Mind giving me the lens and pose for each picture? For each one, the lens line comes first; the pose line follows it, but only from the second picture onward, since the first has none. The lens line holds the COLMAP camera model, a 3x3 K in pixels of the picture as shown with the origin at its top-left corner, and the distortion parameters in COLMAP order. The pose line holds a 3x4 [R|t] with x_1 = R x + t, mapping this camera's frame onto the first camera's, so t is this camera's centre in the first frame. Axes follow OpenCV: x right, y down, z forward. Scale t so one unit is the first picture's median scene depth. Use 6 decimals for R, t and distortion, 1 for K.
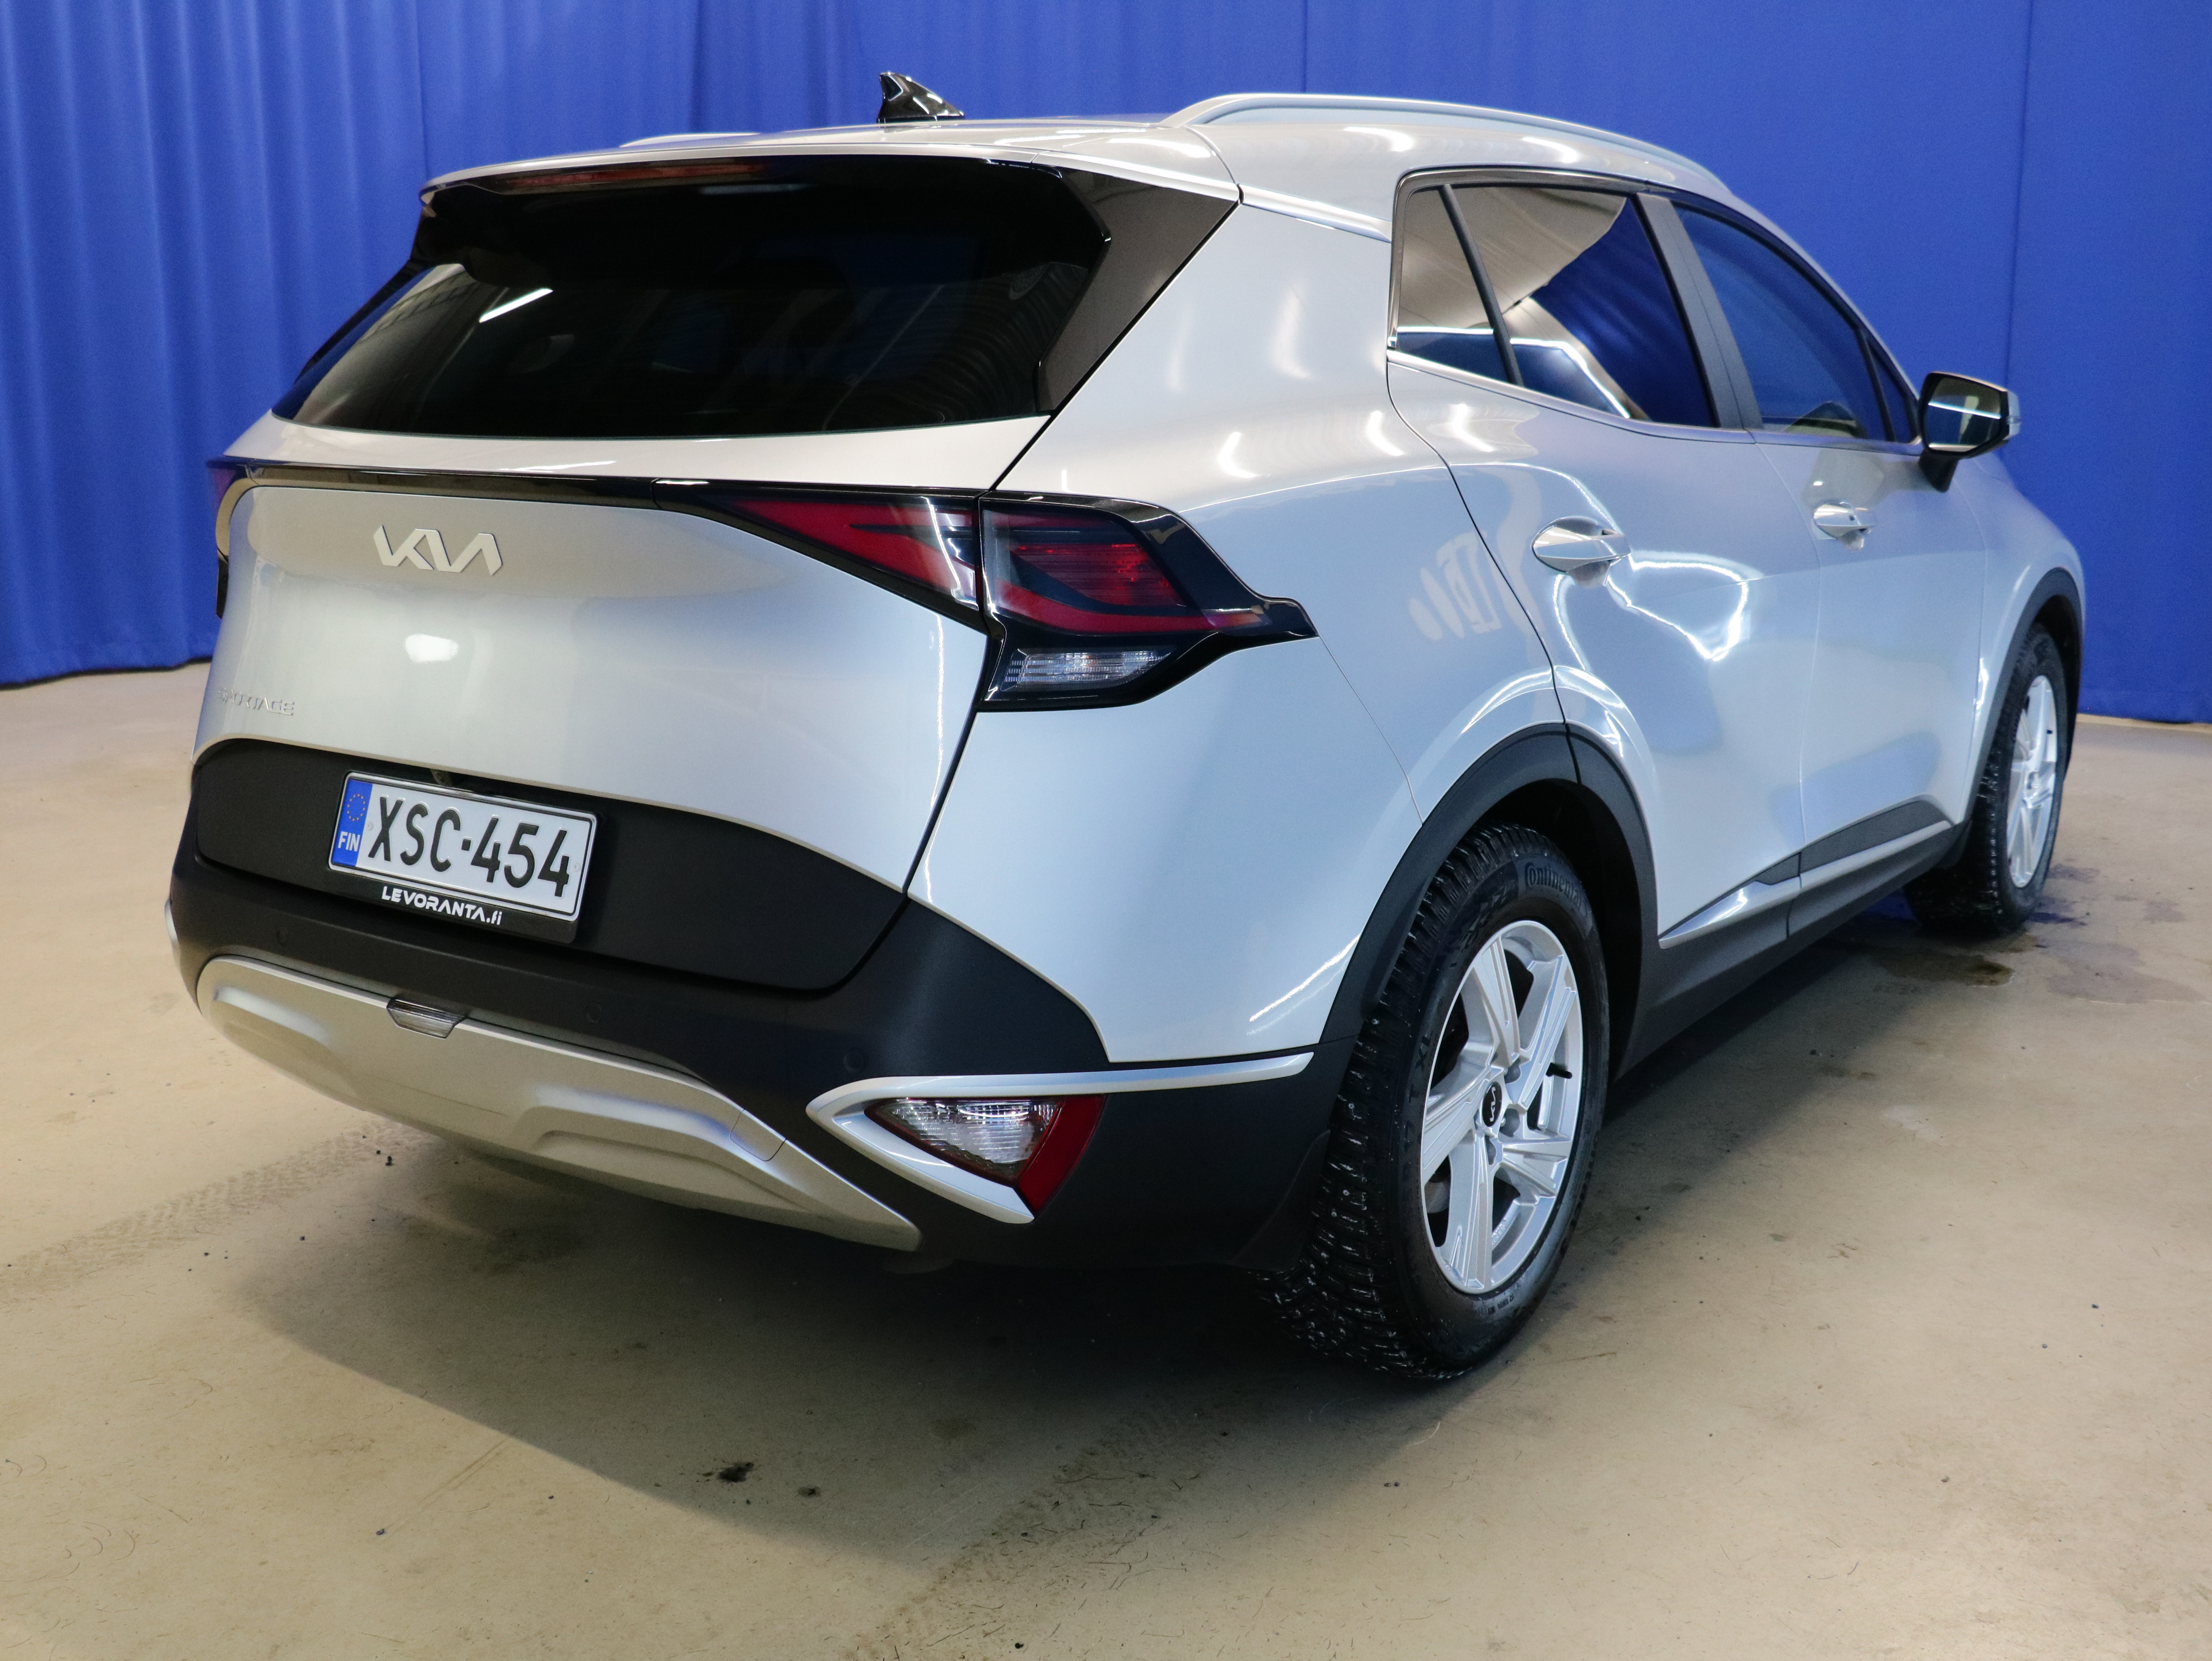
lens RADIAL K [[2217.1, 0, 1292.6], [0, 2217.1, 825.2], [0, 0, 1]] dist [-0.007127, -0.004616]
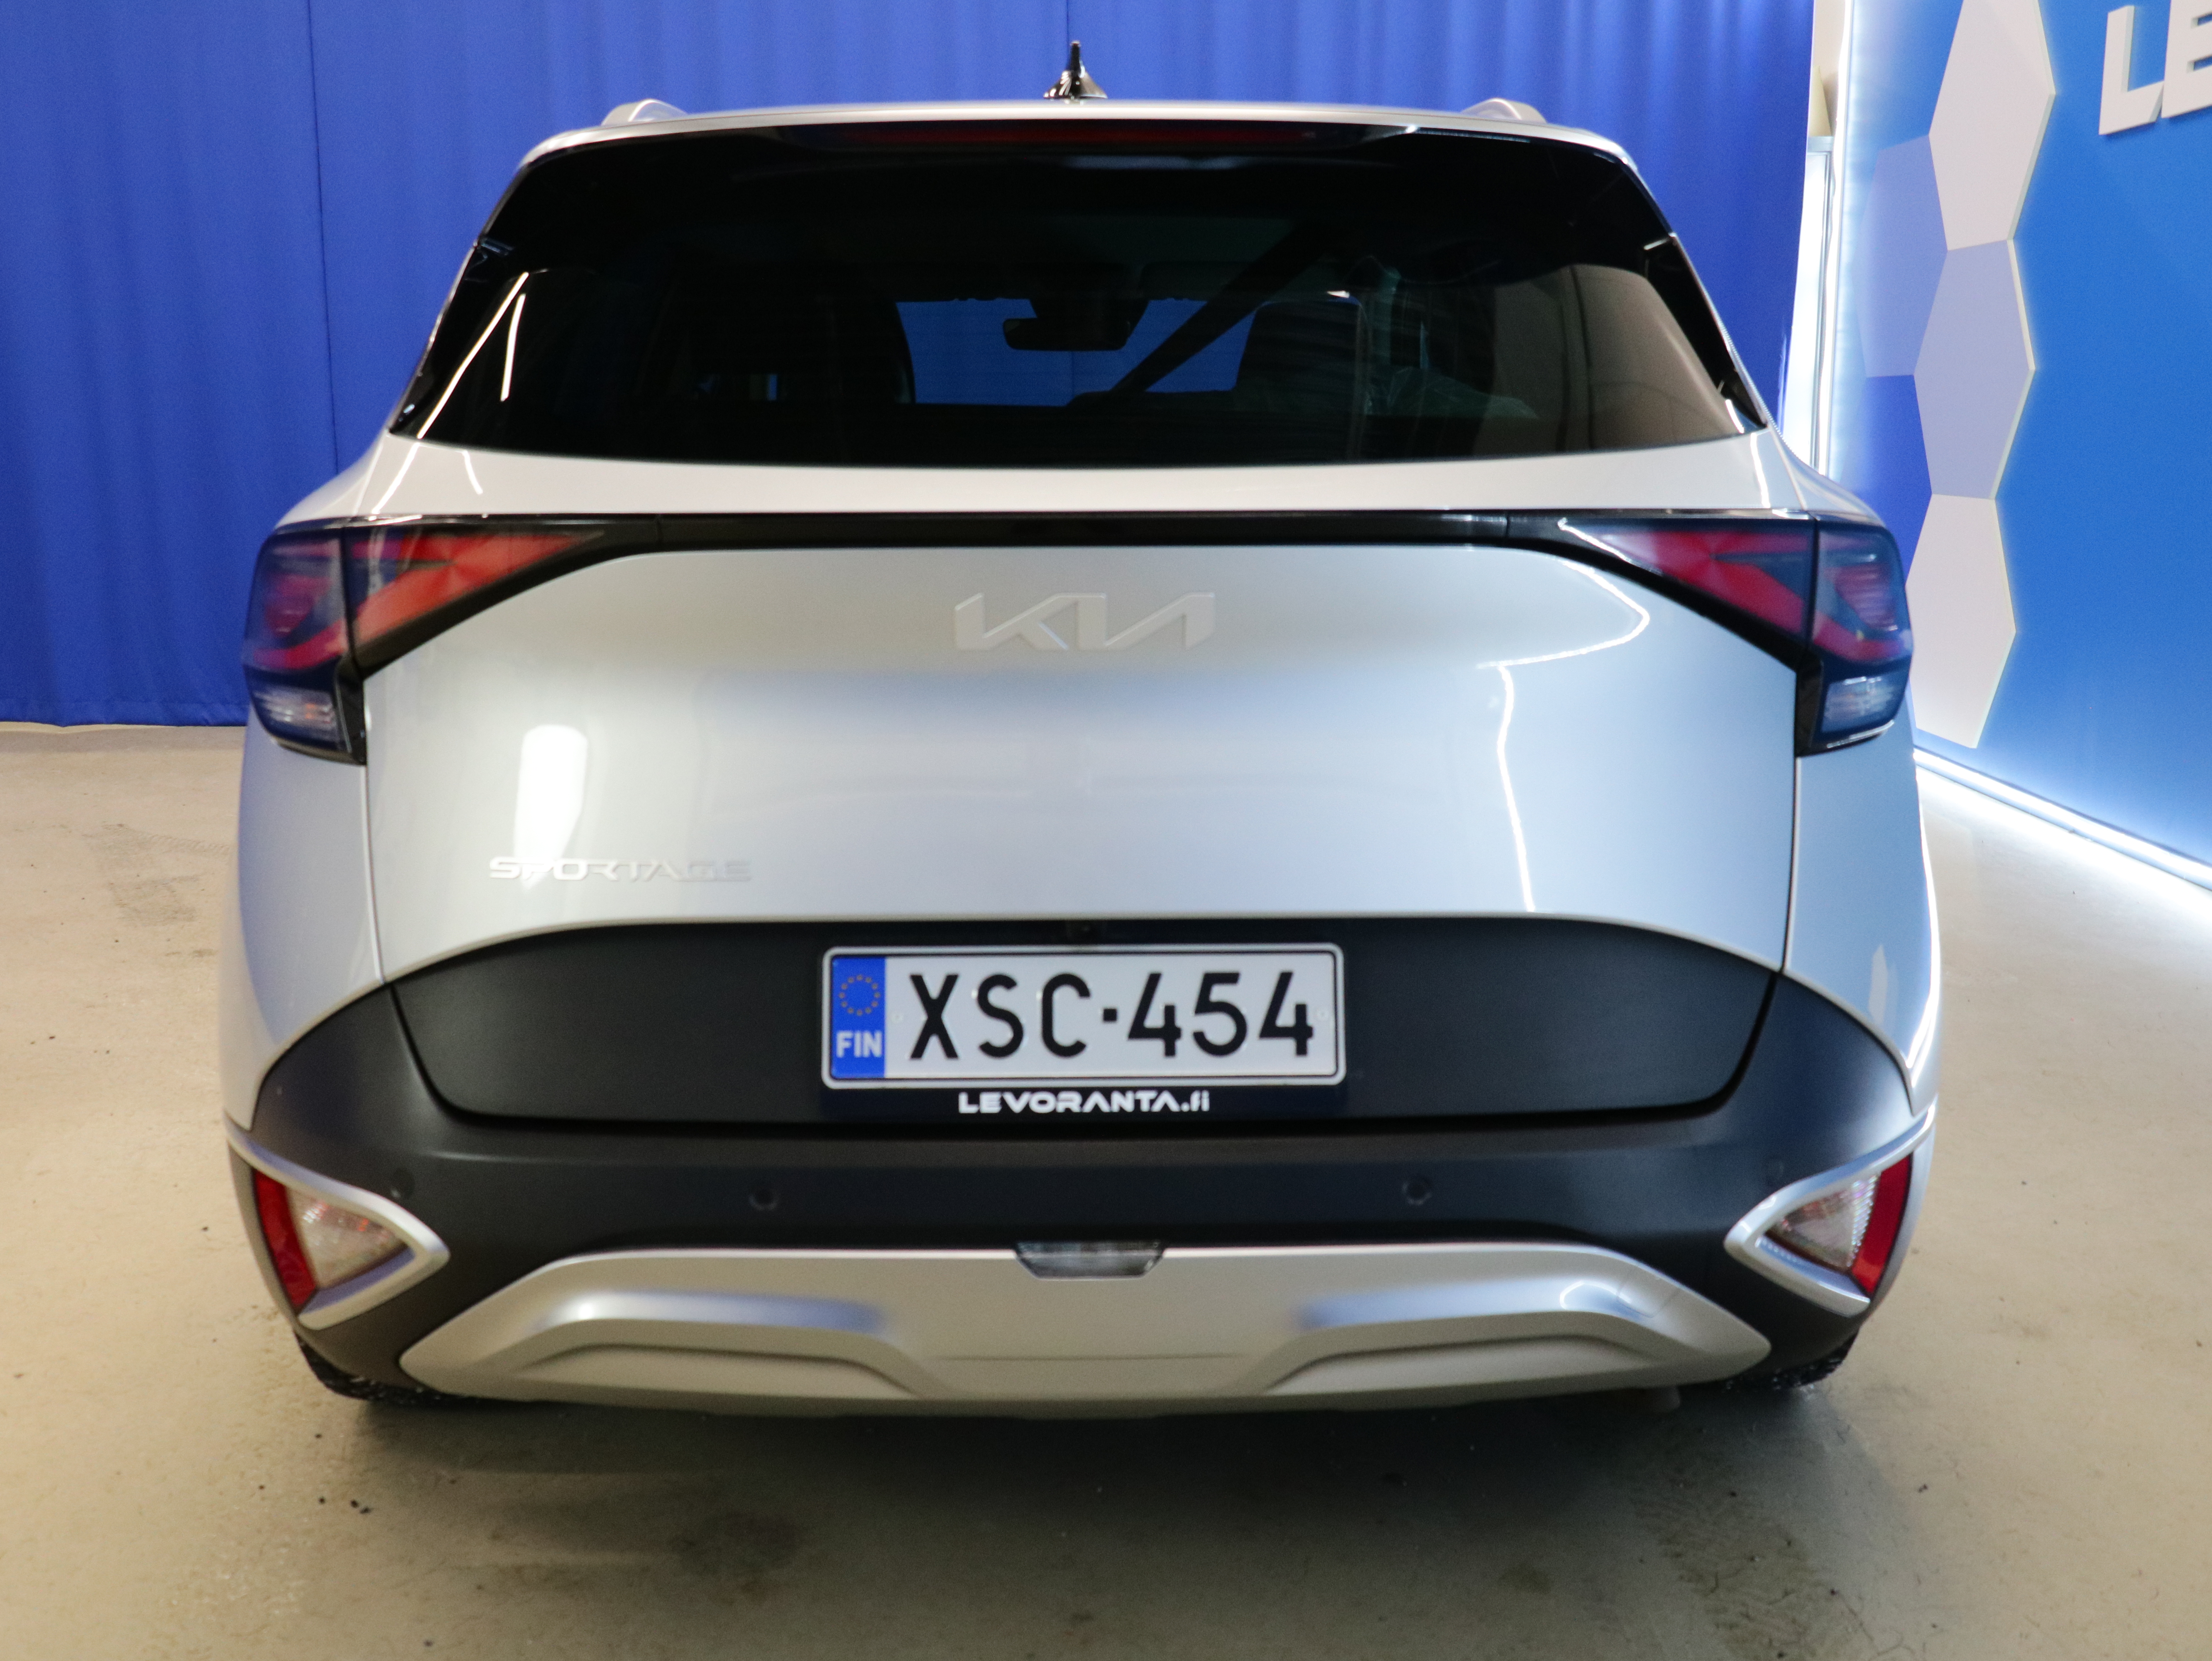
lens RADIAL K [[1989.9, 0, 1106.0], [0, 1989.9, 830.5], [0, 0, 1]] dist [-0.005542, 0.018421]
pose [[0.825589, -0.117590, 0.551883, -0.735486], [0.125580, 0.991806, 0.023463, -0.068413], [-0.550120, 0.049934, 0.833591, 0.438813]]
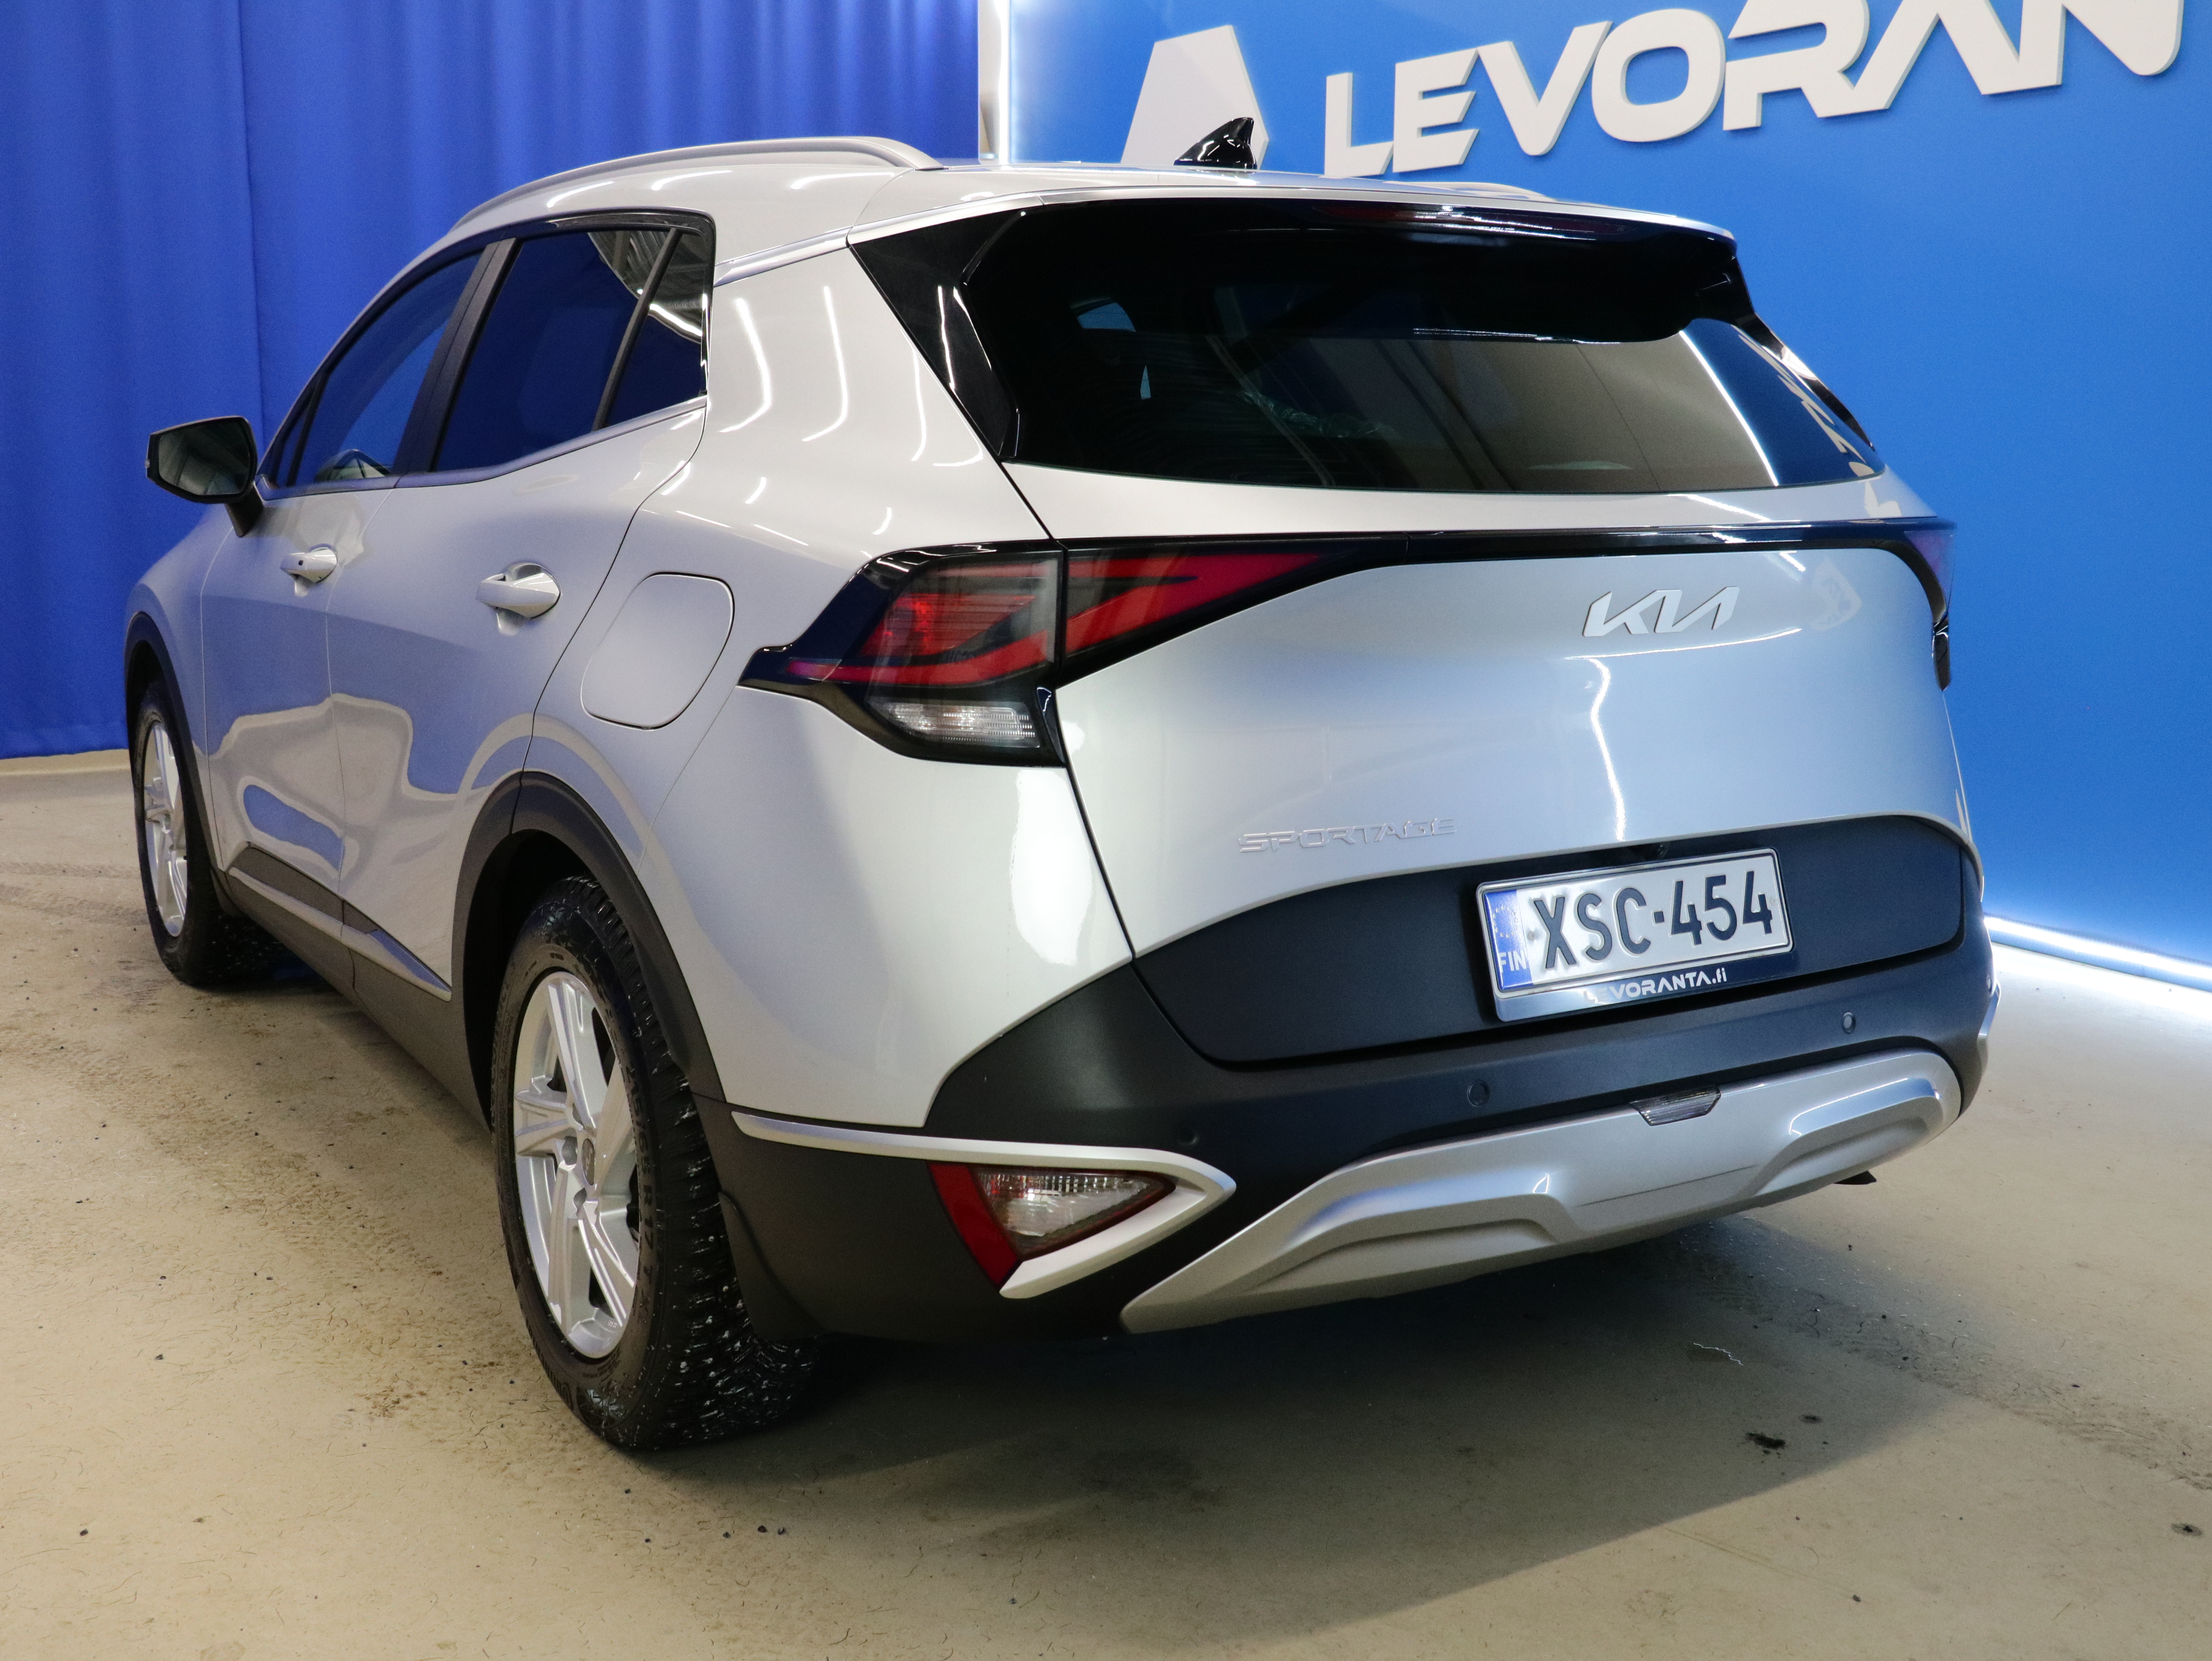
lens RADIAL K [[2127.6, 0, 1106.0], [0, 2127.6, 830.5], [0, 0, 1]] dist [-0.011373, 0.012399]
pose [[0.454275, -0.168493, 0.874782, -1.273980], [0.185924, 0.978260, 0.091873, -0.155579], [-0.871244, 0.120907, 0.475726, 0.766611]]
